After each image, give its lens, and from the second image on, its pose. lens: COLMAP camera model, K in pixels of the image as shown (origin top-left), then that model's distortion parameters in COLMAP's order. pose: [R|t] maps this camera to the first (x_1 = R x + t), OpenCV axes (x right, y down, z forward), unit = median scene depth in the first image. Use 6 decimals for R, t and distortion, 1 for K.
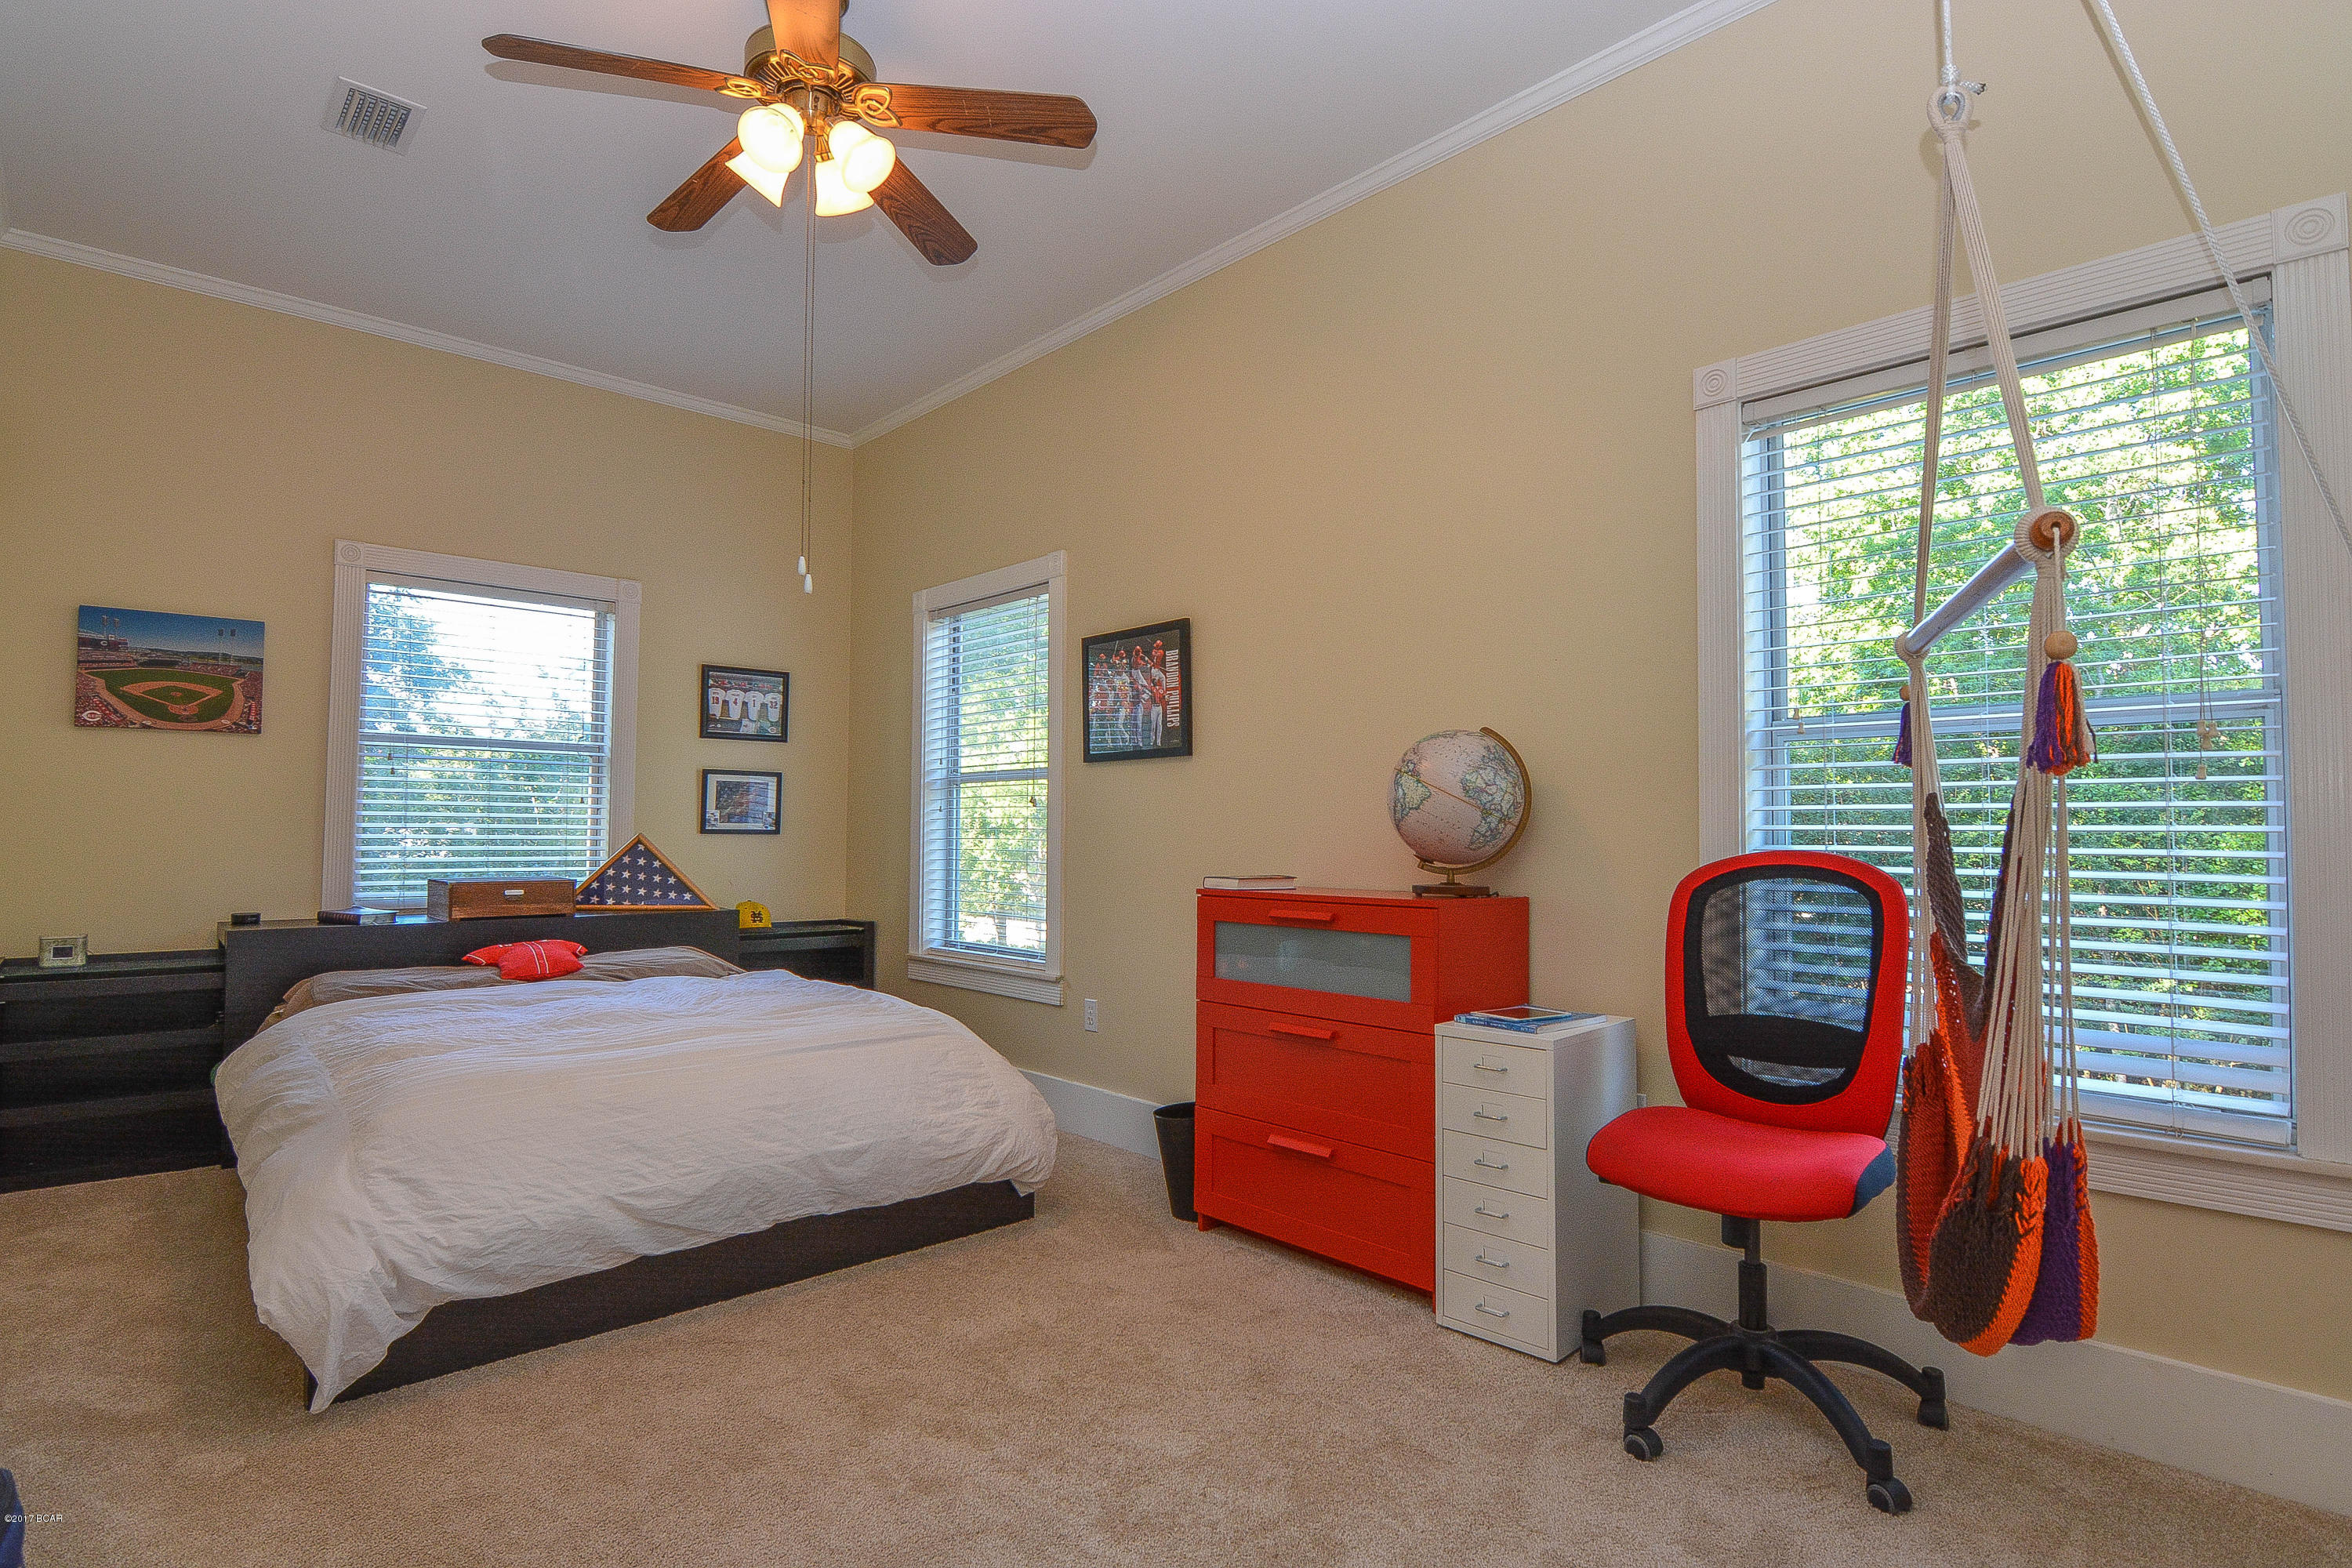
lens RADIAL K [[1150.0, 0, 1192.5], [0, 1150.0, 788.4], [0, 0, 1]] dist [-0.001235, -0.013159]
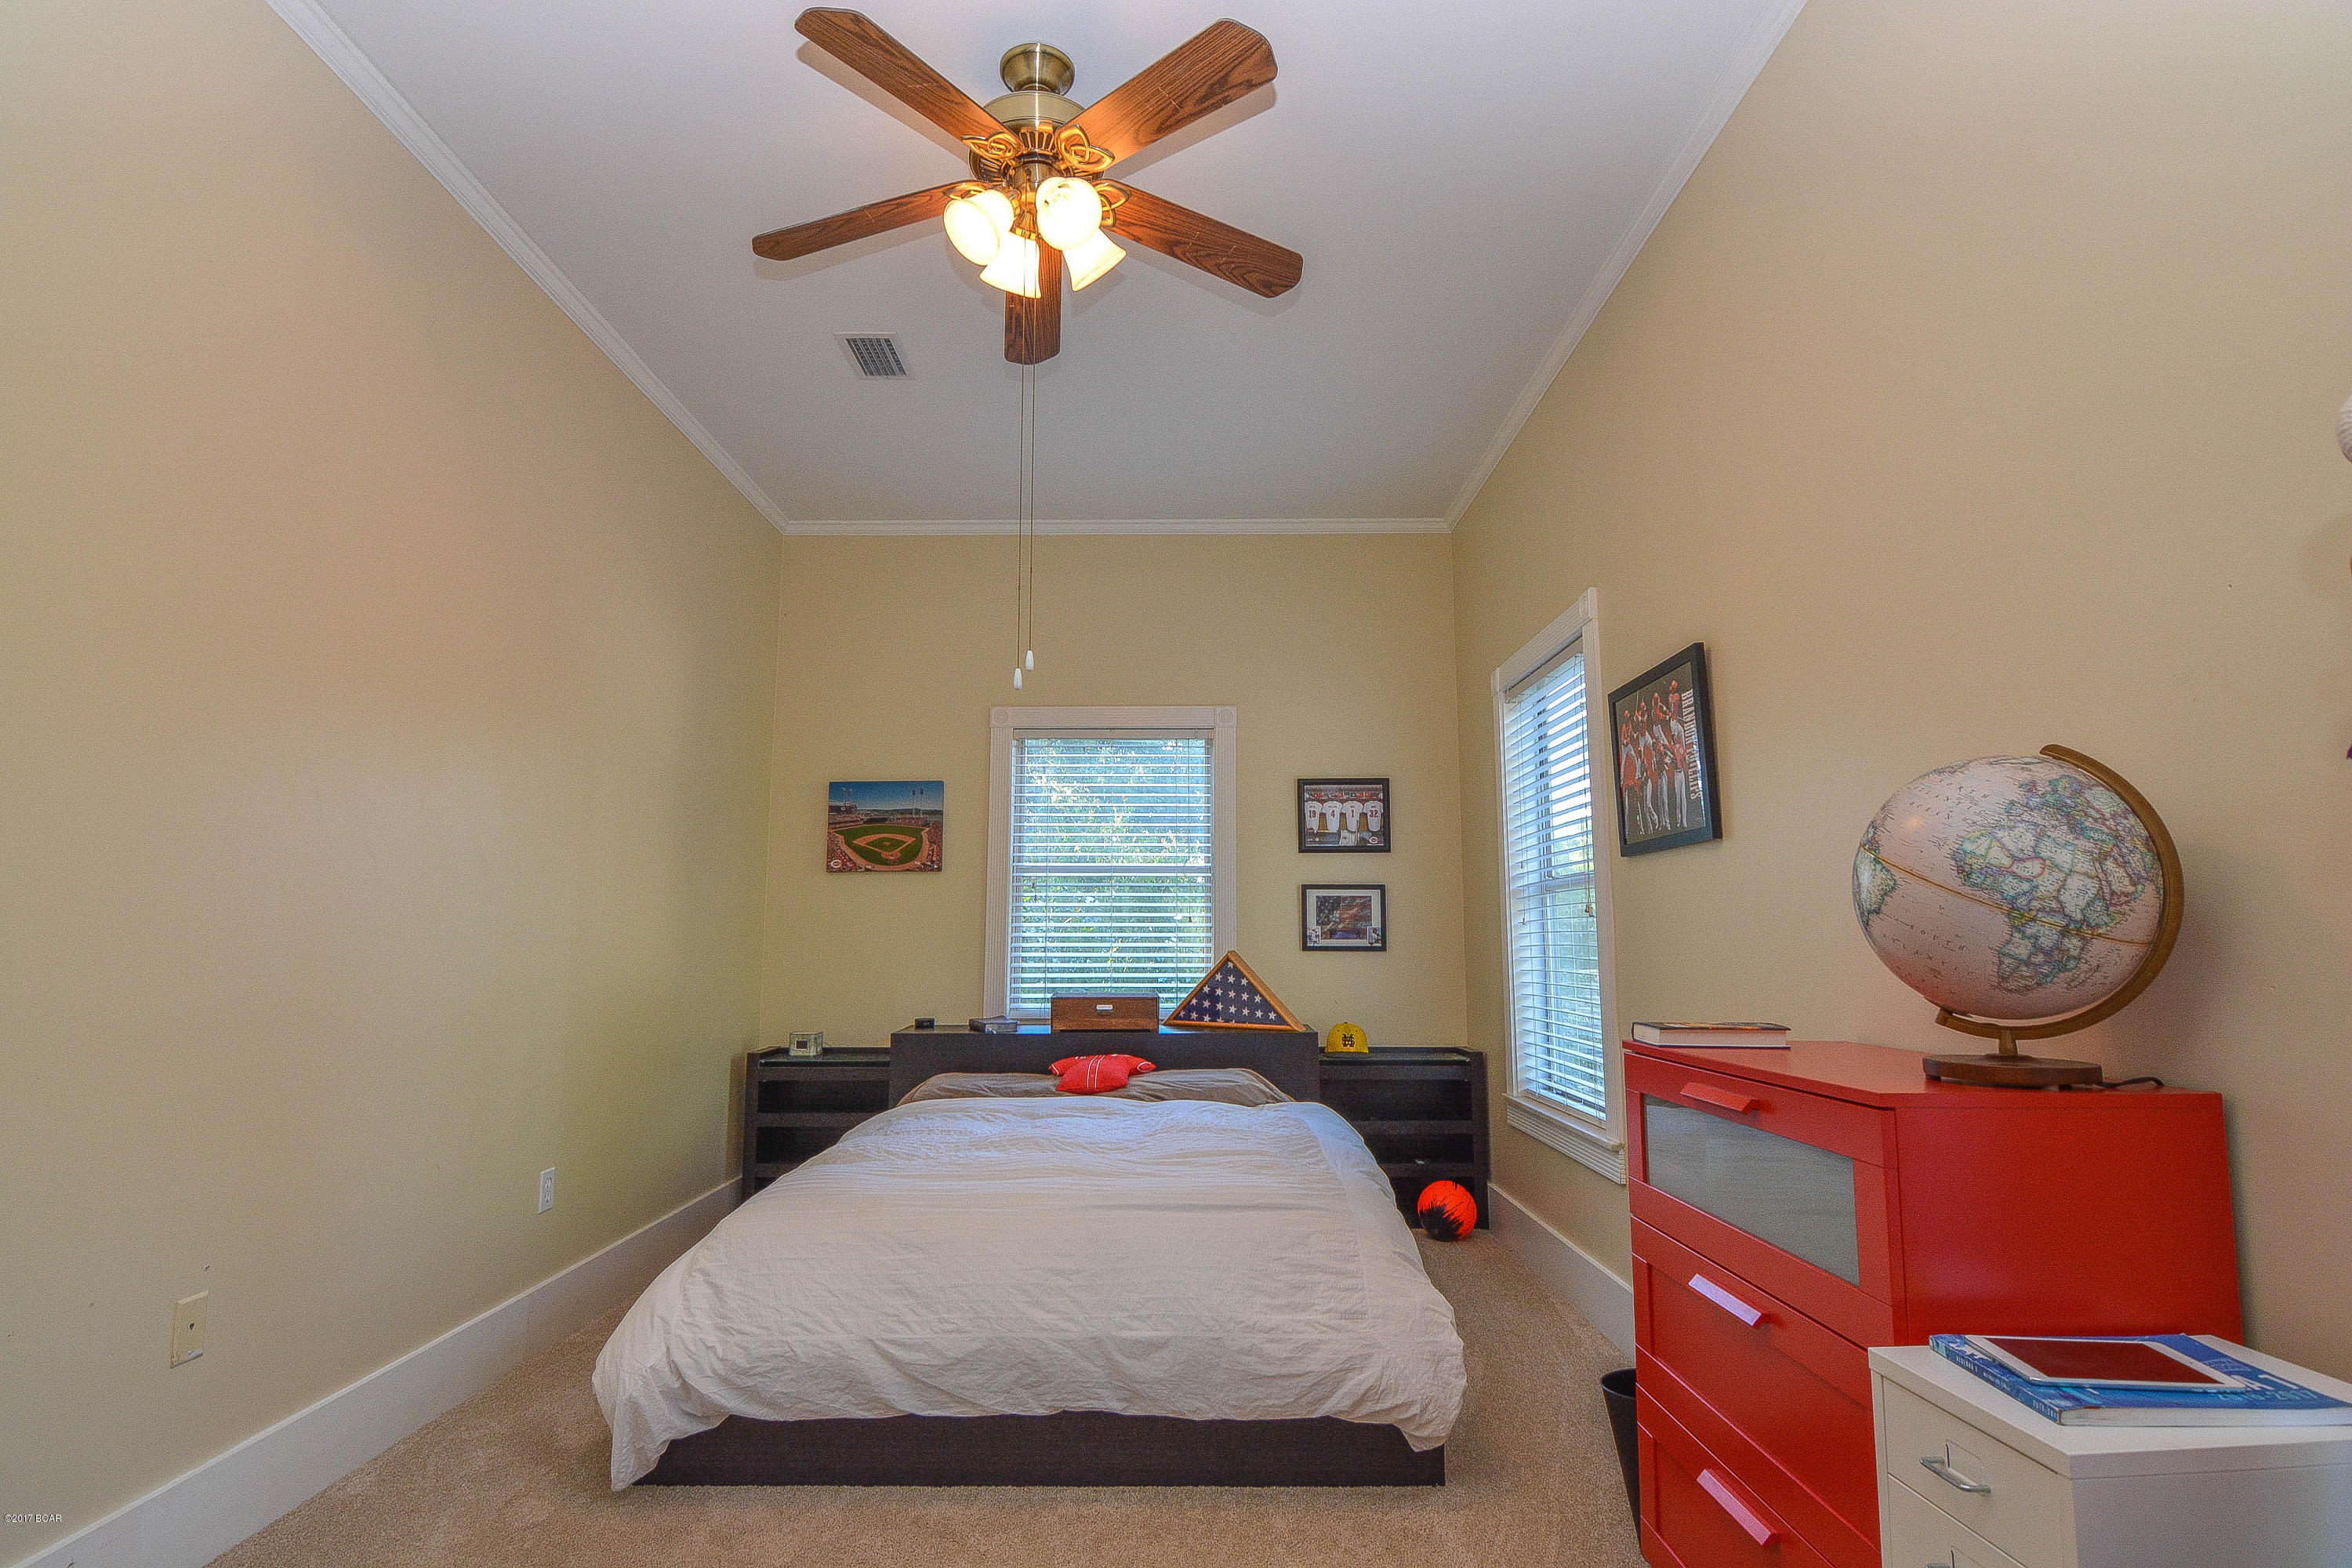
lens RADIAL K [[1150.0, 0, 1192.5], [0, 1150.0, 788.4], [0, 0, 1]] dist [-0.001235, -0.013159]
pose [[0.730083, -0.096587, -0.676499, 0.245860], [0.031709, 0.993683, -0.107652, 0.006089], [0.682623, 0.057143, 0.728533, 0.294571]]
